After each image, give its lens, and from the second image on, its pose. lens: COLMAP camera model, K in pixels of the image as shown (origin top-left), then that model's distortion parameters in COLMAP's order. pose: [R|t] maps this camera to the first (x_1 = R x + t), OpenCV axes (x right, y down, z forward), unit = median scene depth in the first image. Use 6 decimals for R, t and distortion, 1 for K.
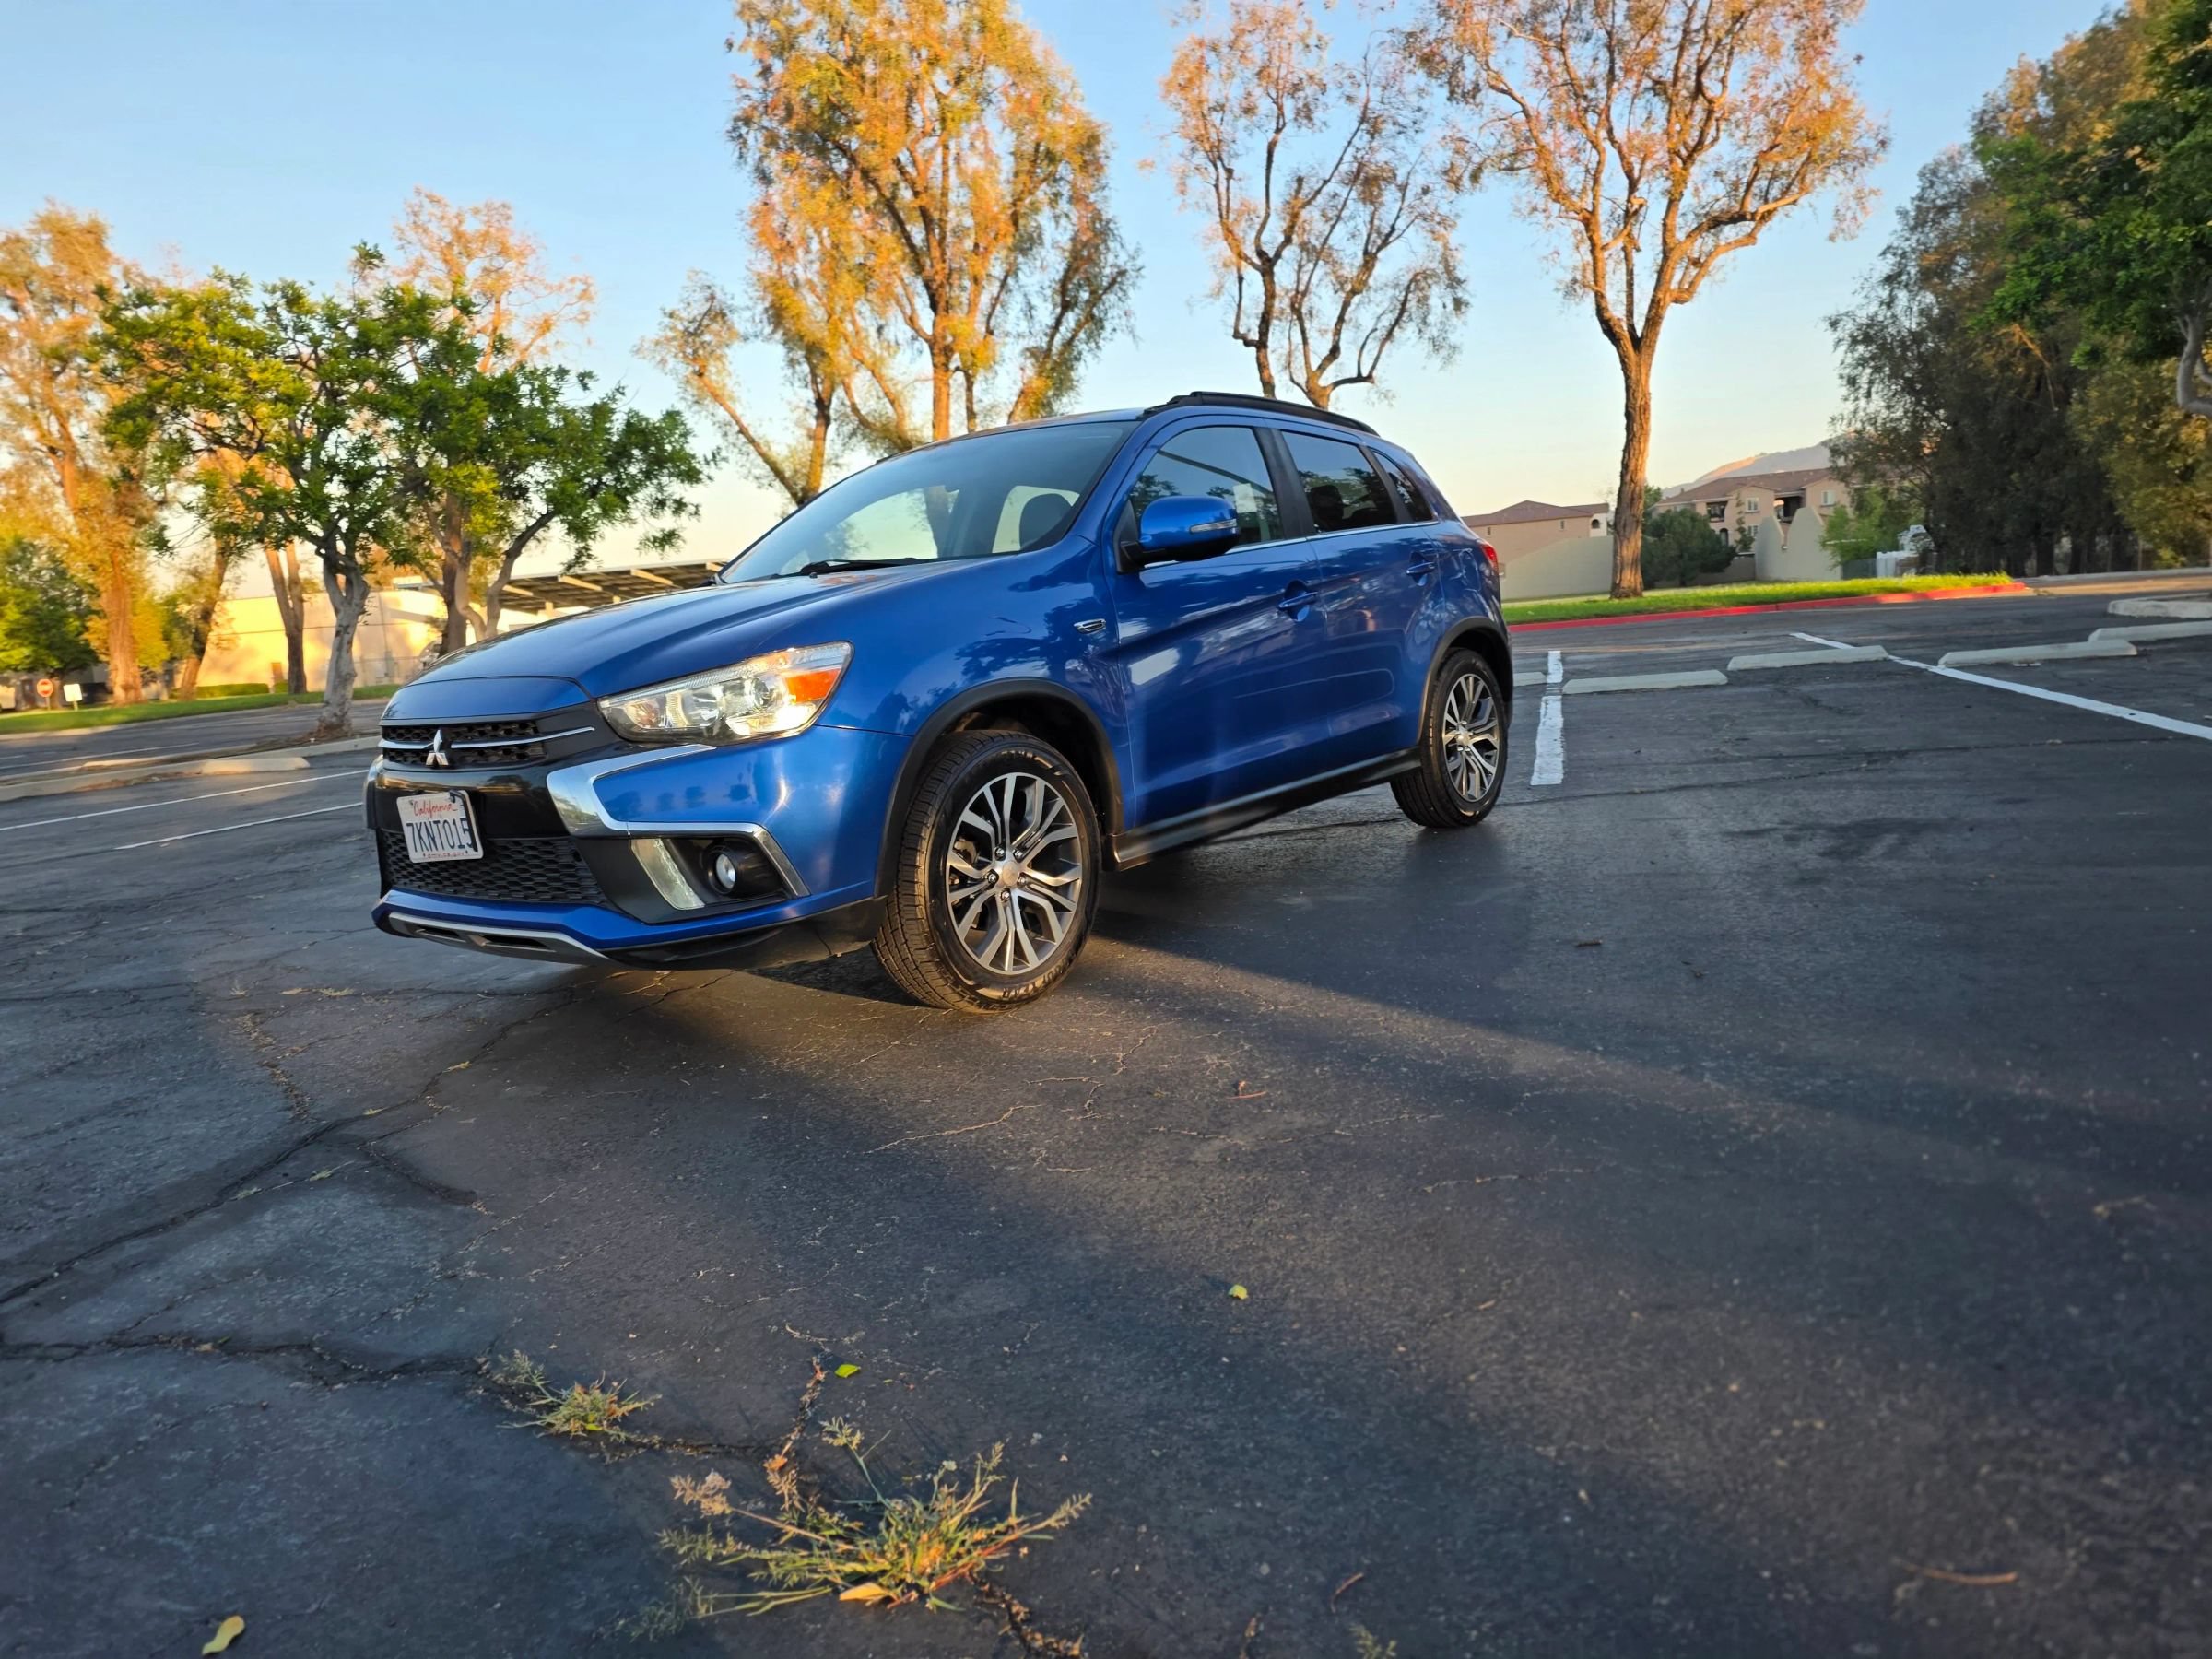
lens RADIAL K [[1471.4, 0, 1137.4], [0, 1471.4, 783.1], [0, 0, 1]] dist [0.060405, -0.044240]
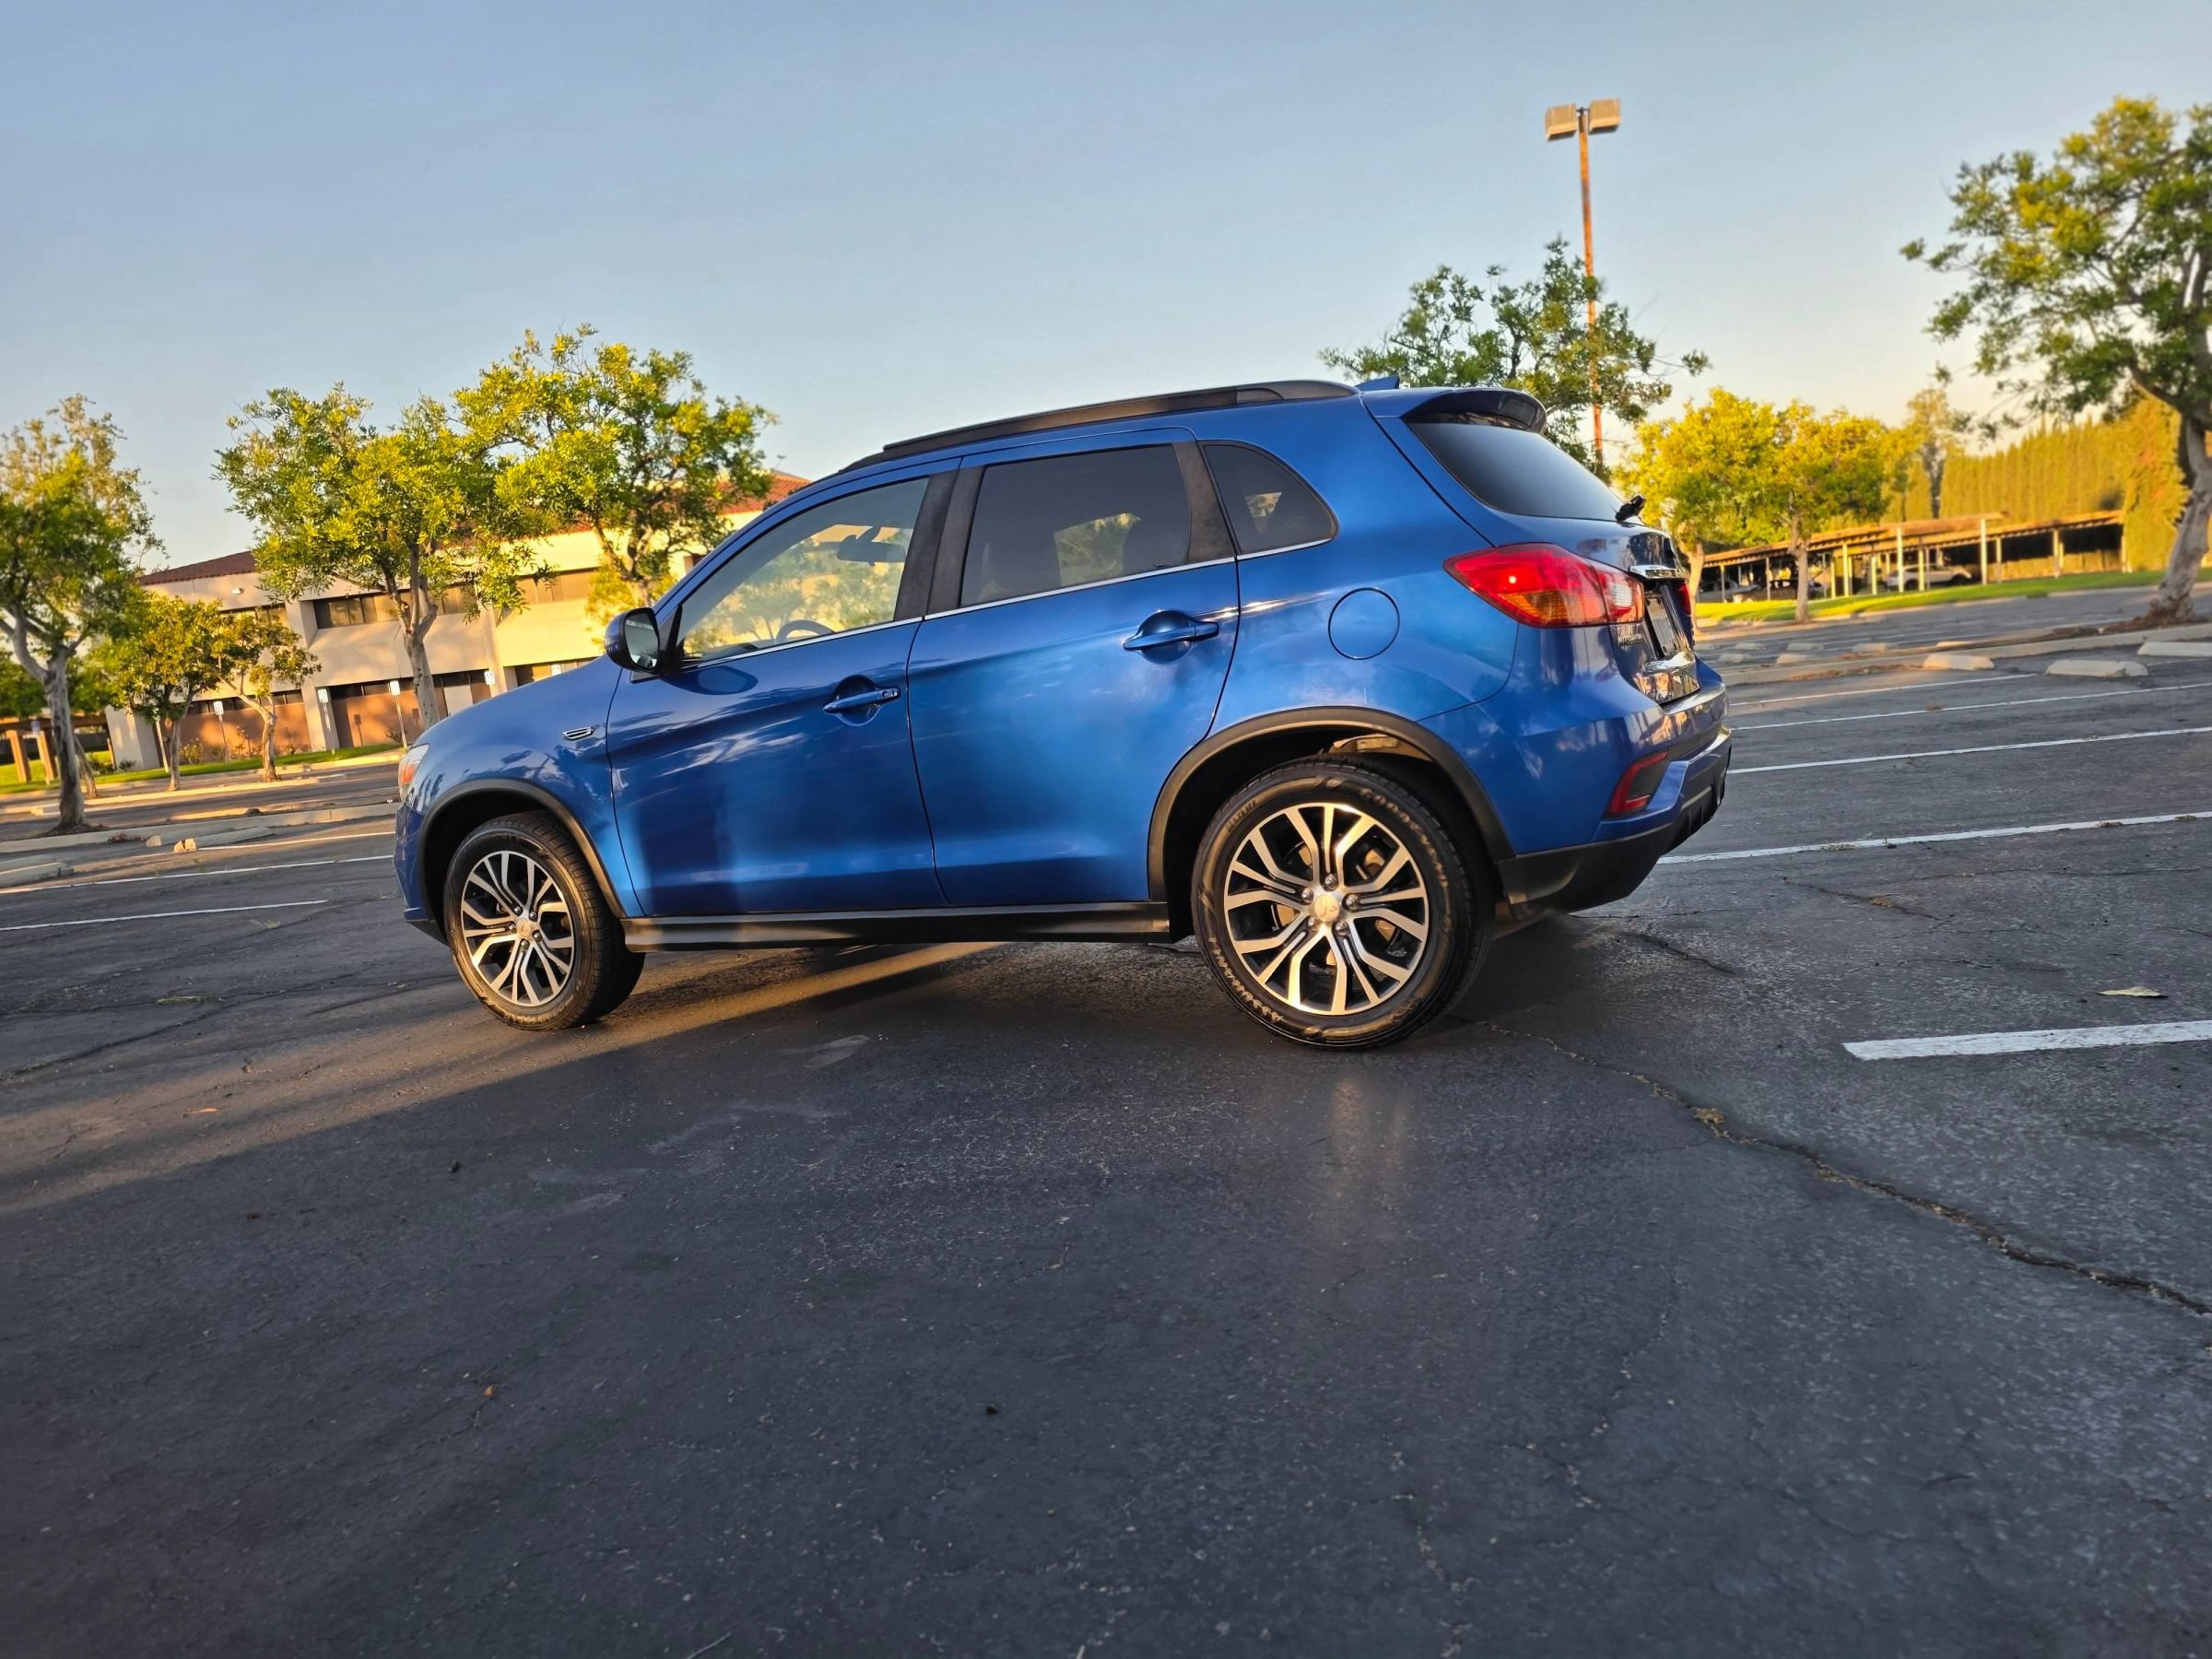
lens RADIAL K [[1471.4, 0, 1139.9], [0, 1471.4, 835.5], [0, 0, 1]] dist [0.060405, -0.044240]
pose [[0.165782, 0.178224, -0.969924, 0.785489], [-0.023502, 0.983968, 0.176788, -0.163835], [0.985882, -0.006513, 0.167313, 0.833452]]
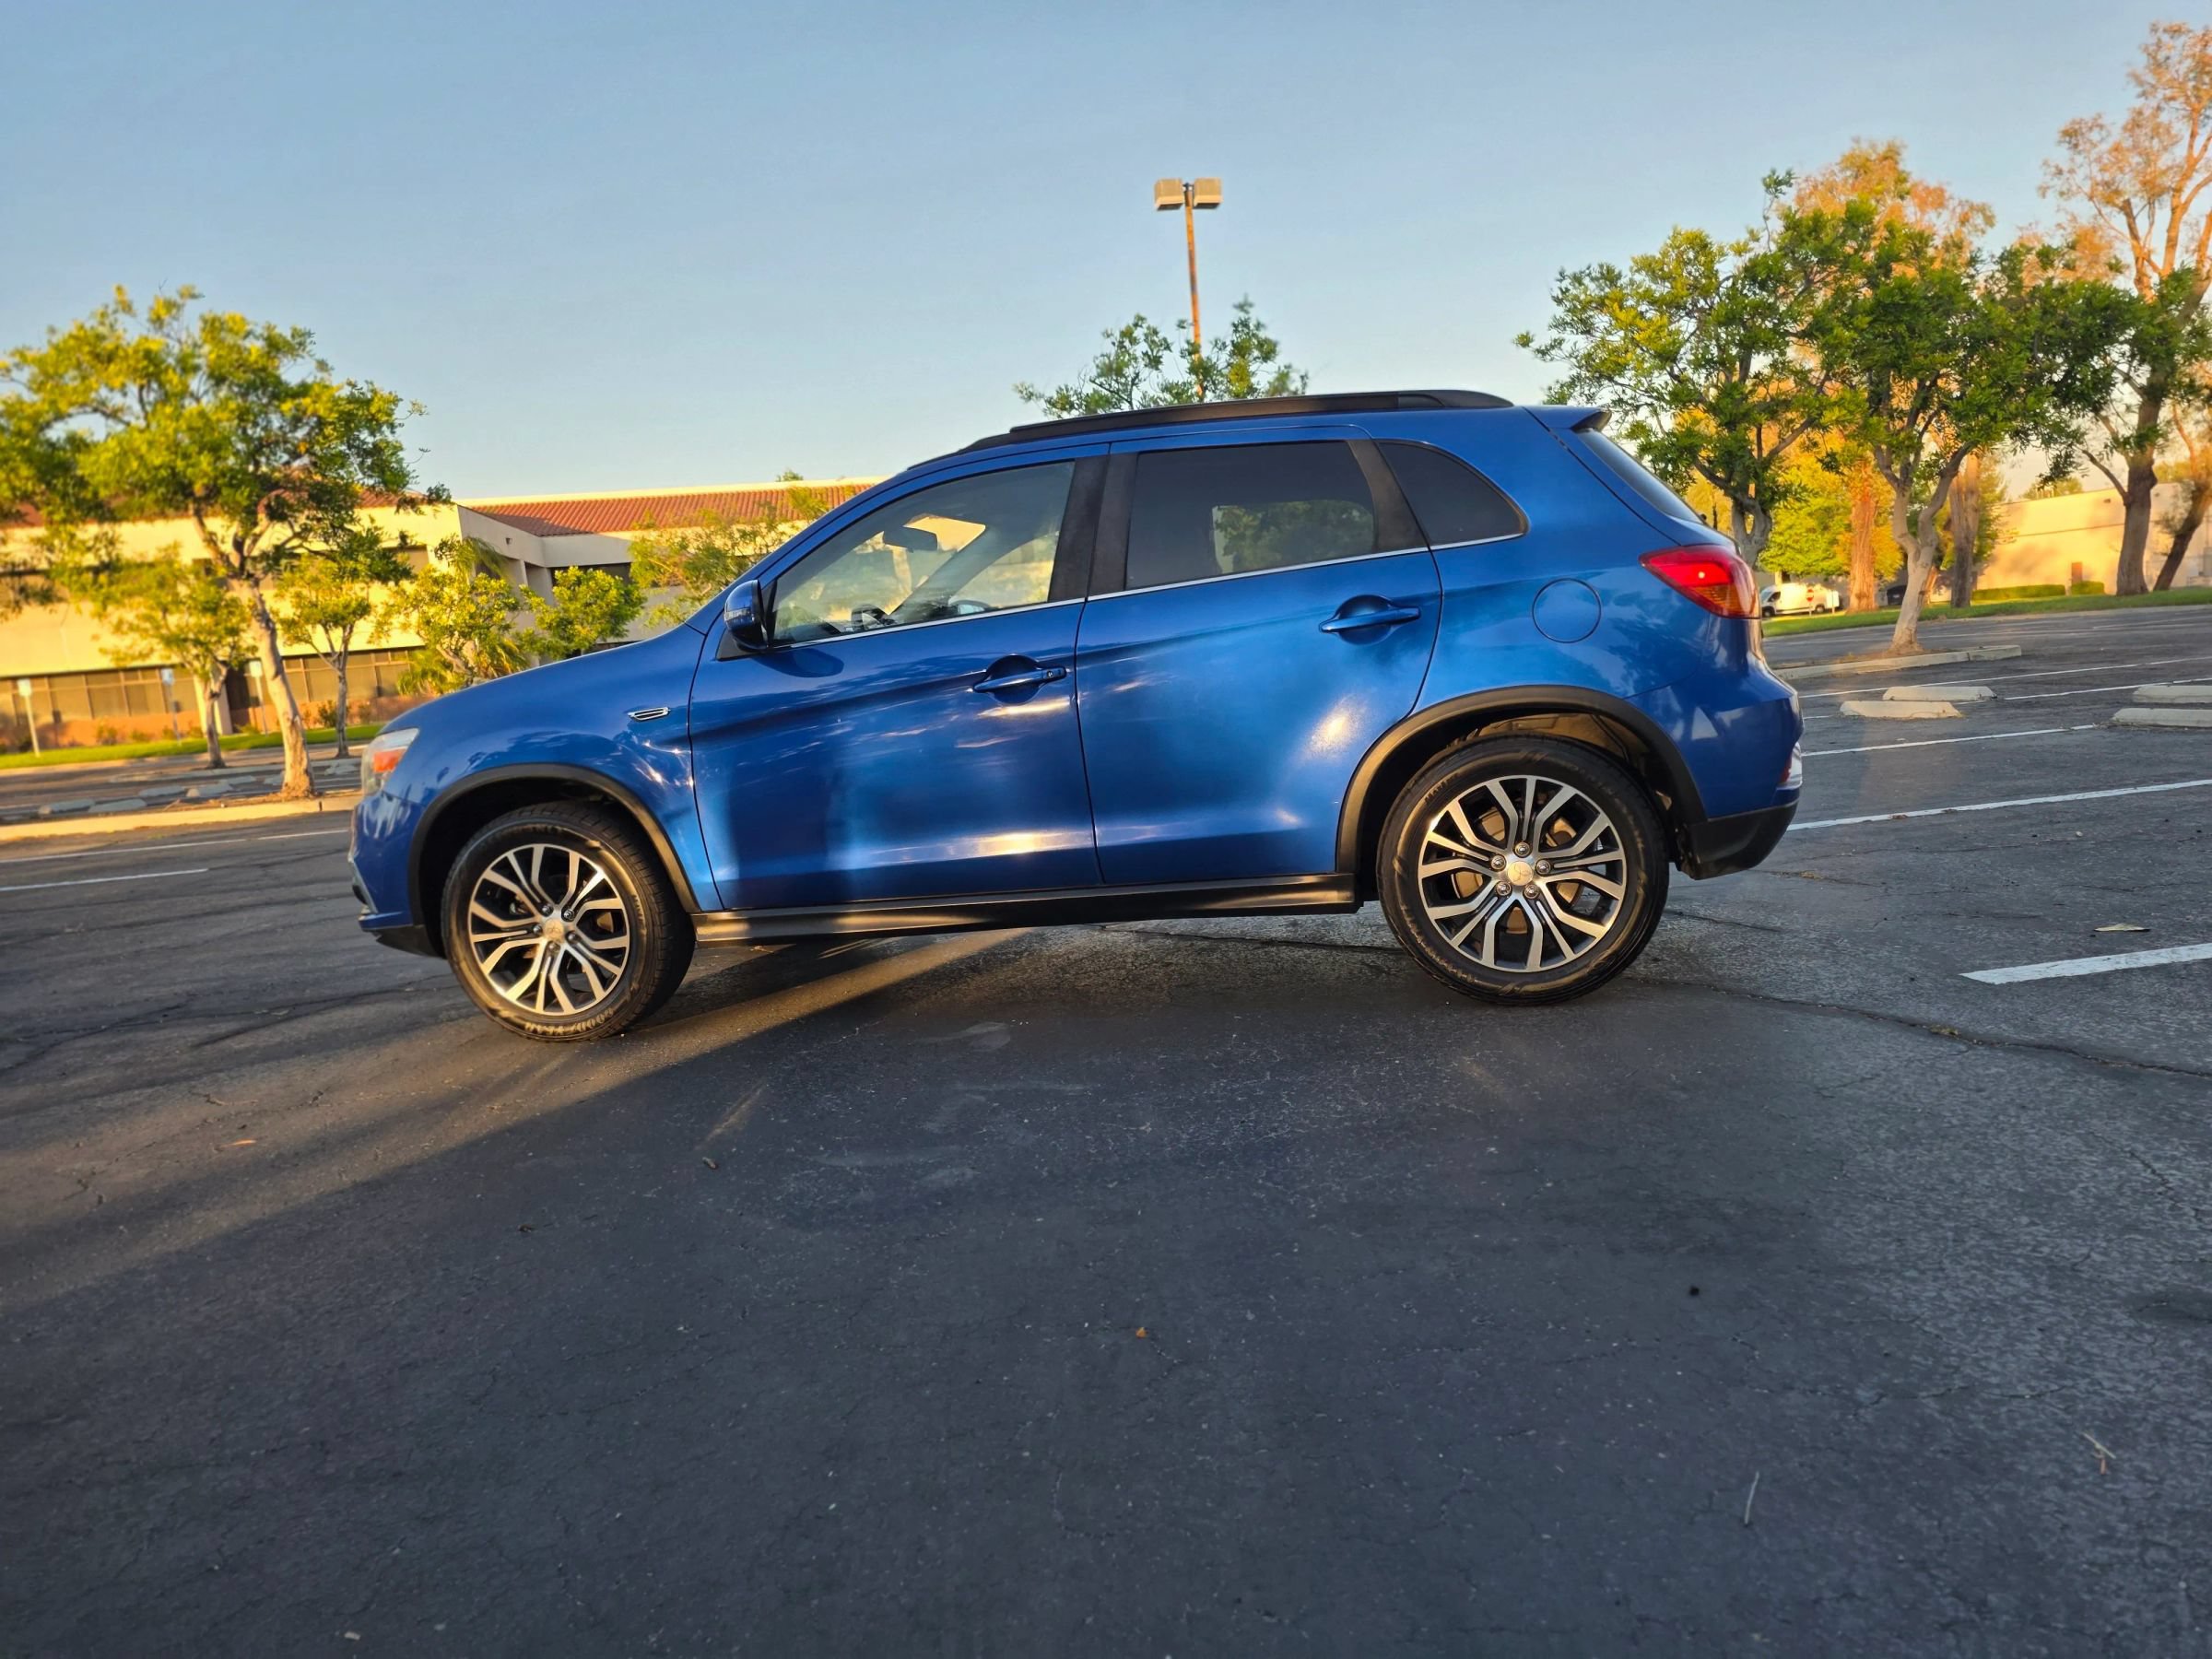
lens RADIAL K [[1471.4, 0, 1132.9], [0, 1471.4, 824.7], [0, 0, 1]] dist [0.060405, -0.044240]
pose [[0.434031, 0.145234, -0.889114, 0.724439], [-0.058083, 0.989378, 0.133258, -0.128823], [0.899024, -0.006196, 0.437856, 0.570994]]
